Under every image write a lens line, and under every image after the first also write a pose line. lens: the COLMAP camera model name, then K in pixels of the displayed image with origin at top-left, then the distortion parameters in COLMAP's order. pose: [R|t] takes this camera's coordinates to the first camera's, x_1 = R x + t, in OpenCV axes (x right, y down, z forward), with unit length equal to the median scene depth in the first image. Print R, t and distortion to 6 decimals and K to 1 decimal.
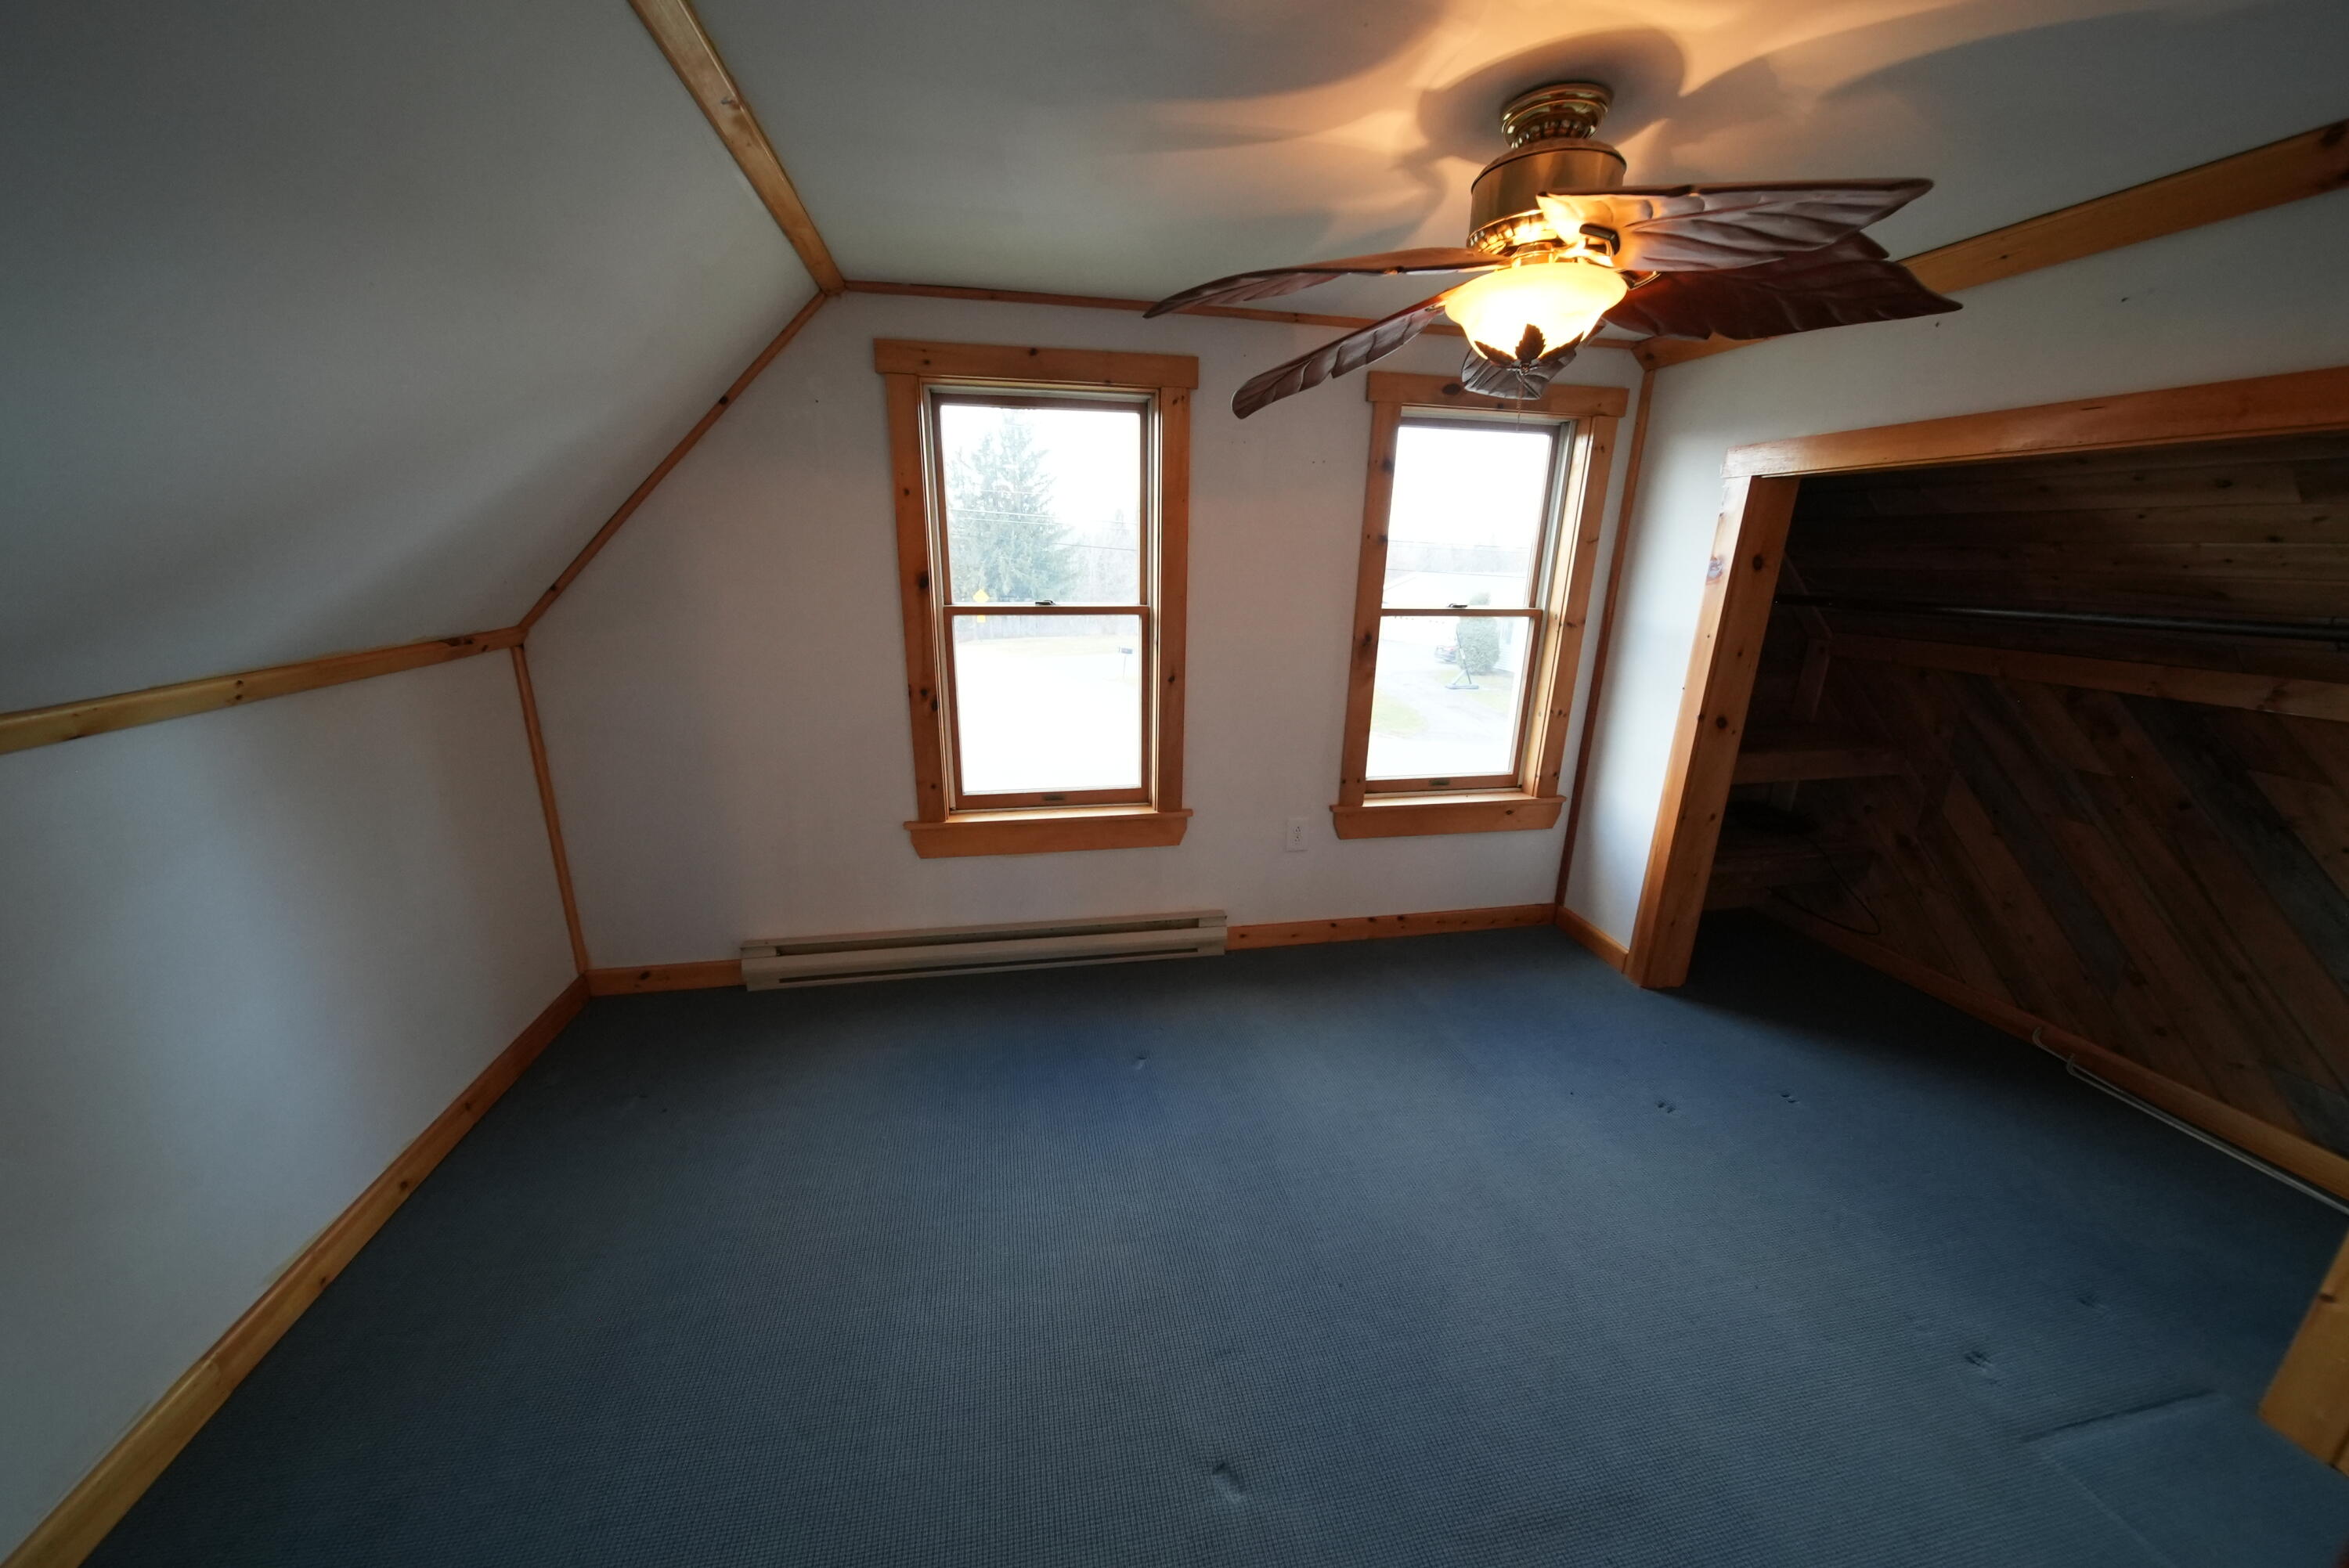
lens RADIAL K [[818.8, 0, 1166.3], [0, 818.8, 791.9], [0, 0, 1]] dist [-0.004982, -0.000241]
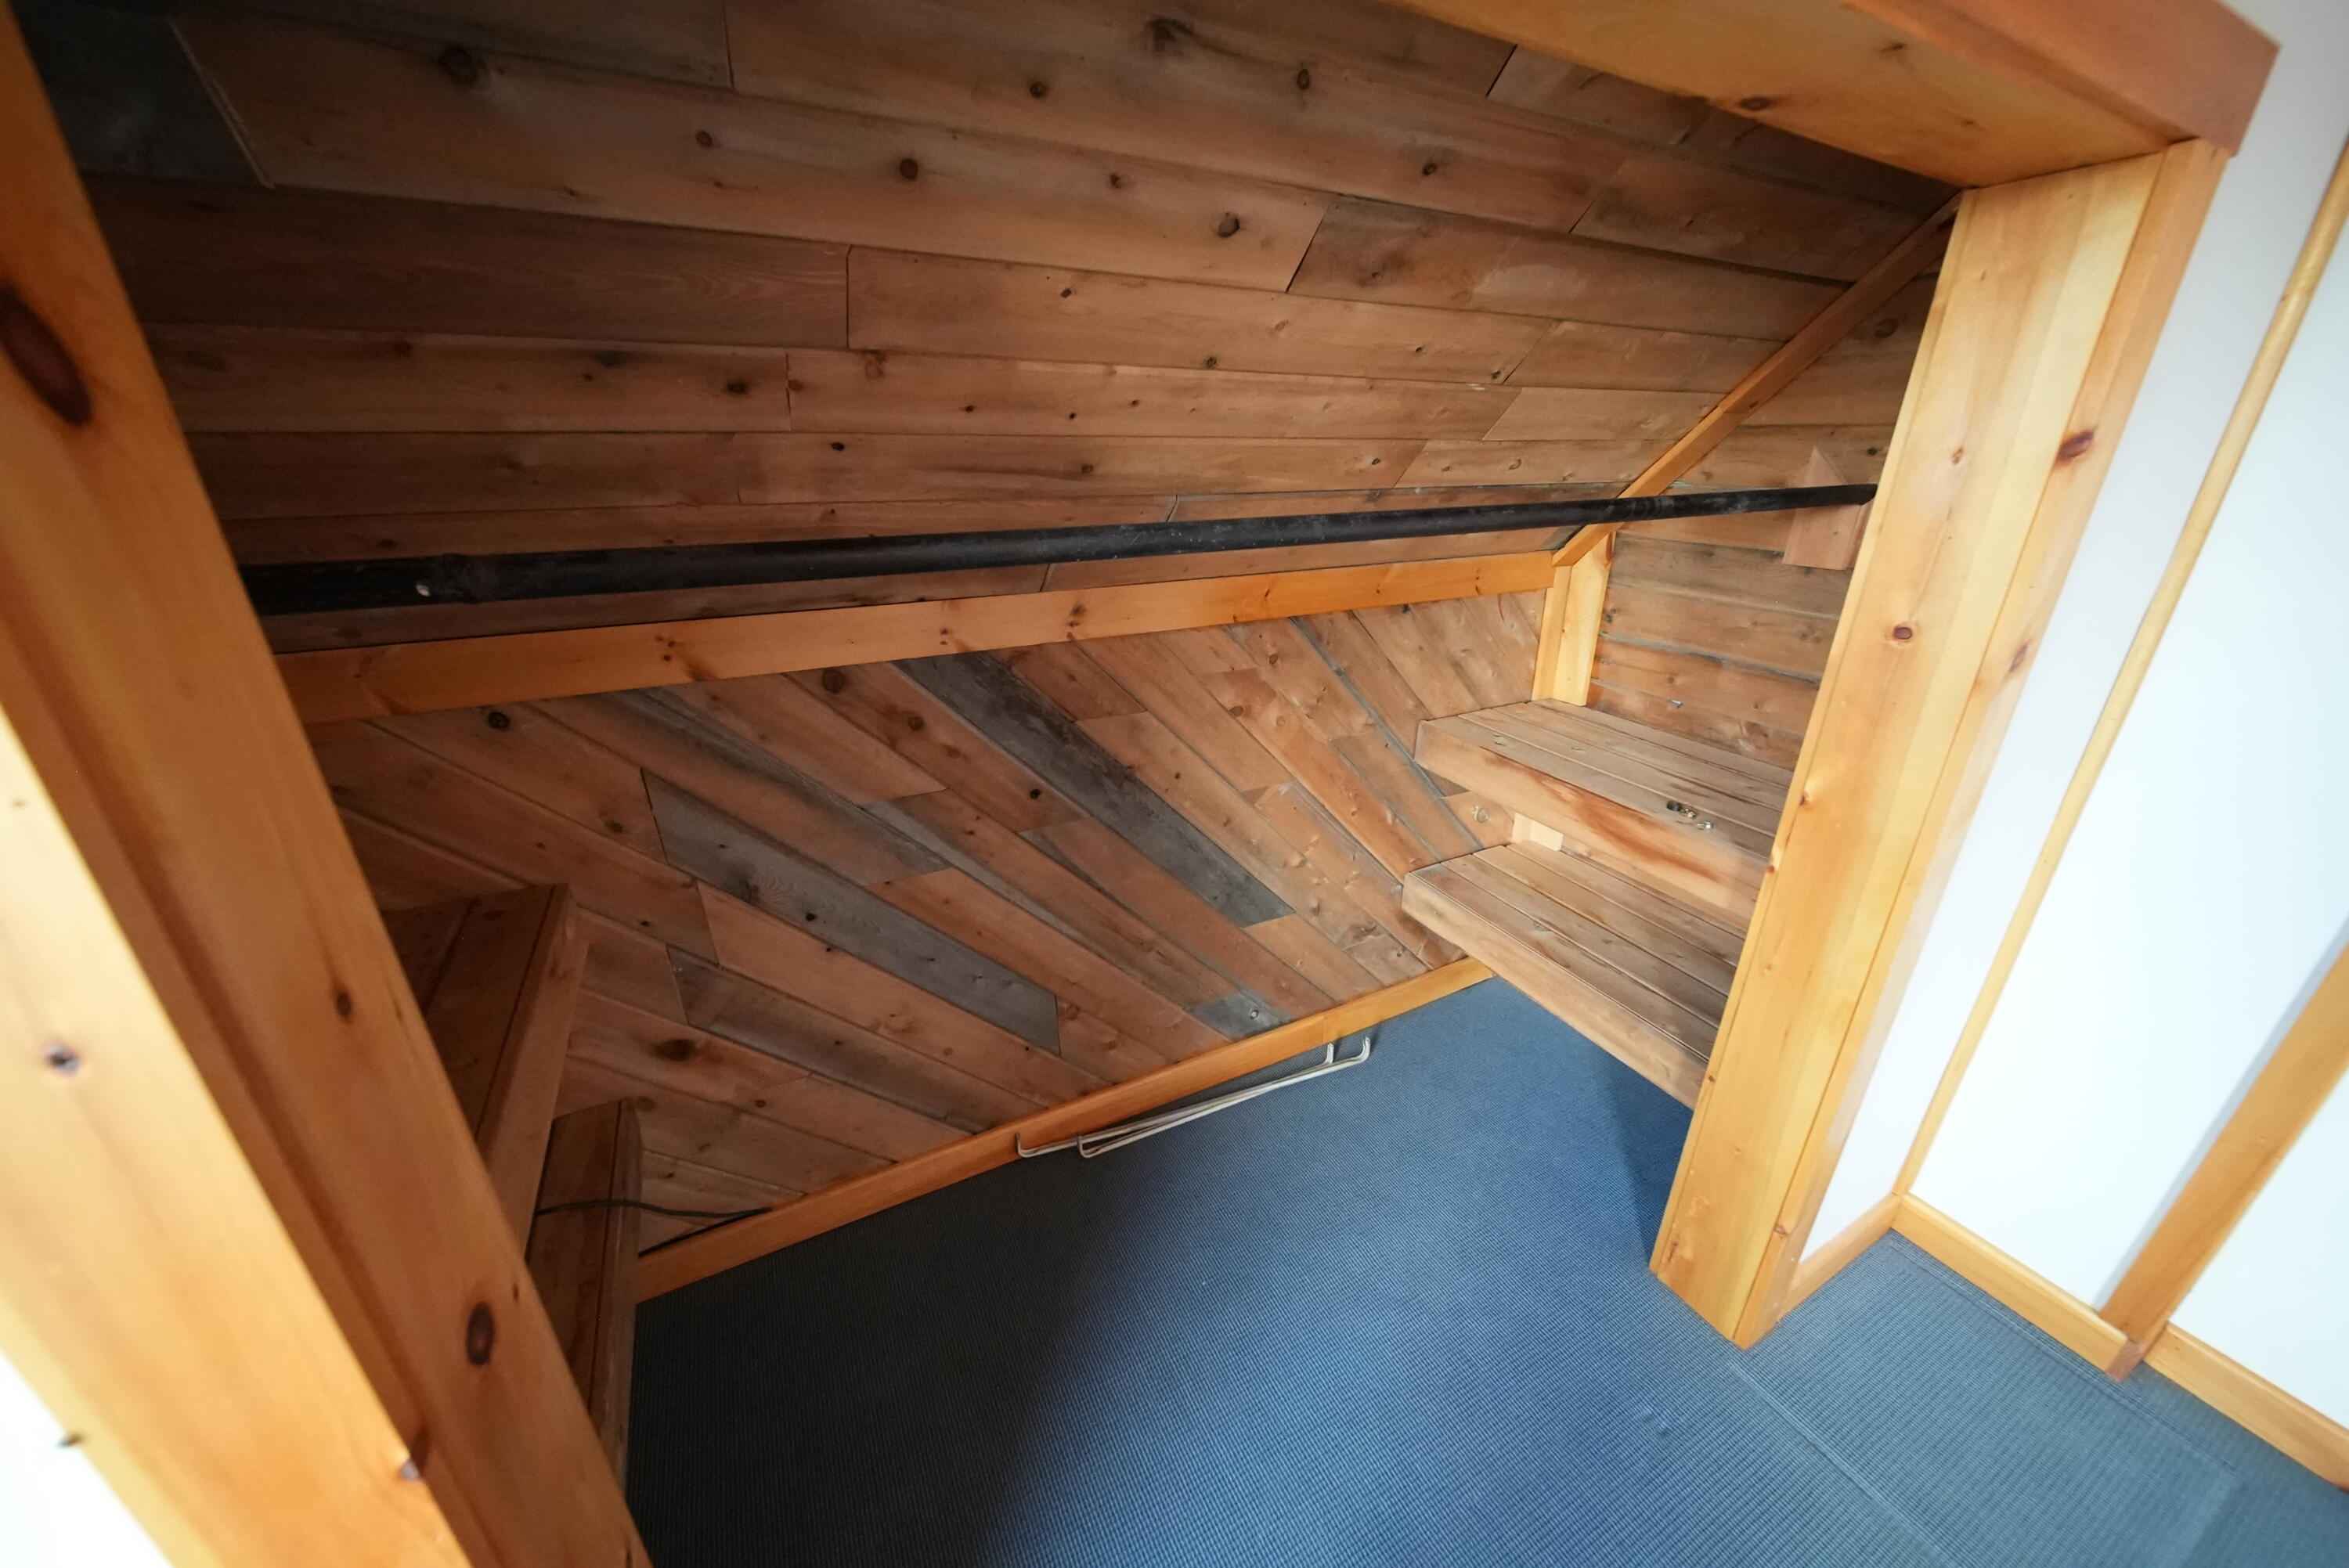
lens RADIAL K [[818.8, 0, 1181.4], [0, 818.8, 786.9], [0, 0, 1]] dist [-0.004982, -0.000241]
pose [[-0.271937, -0.383381, 0.882649, 0.592513], [0.269681, 0.850100, 0.452330, -0.250851], [-0.923755, 0.361039, -0.127783, 0.929116]]
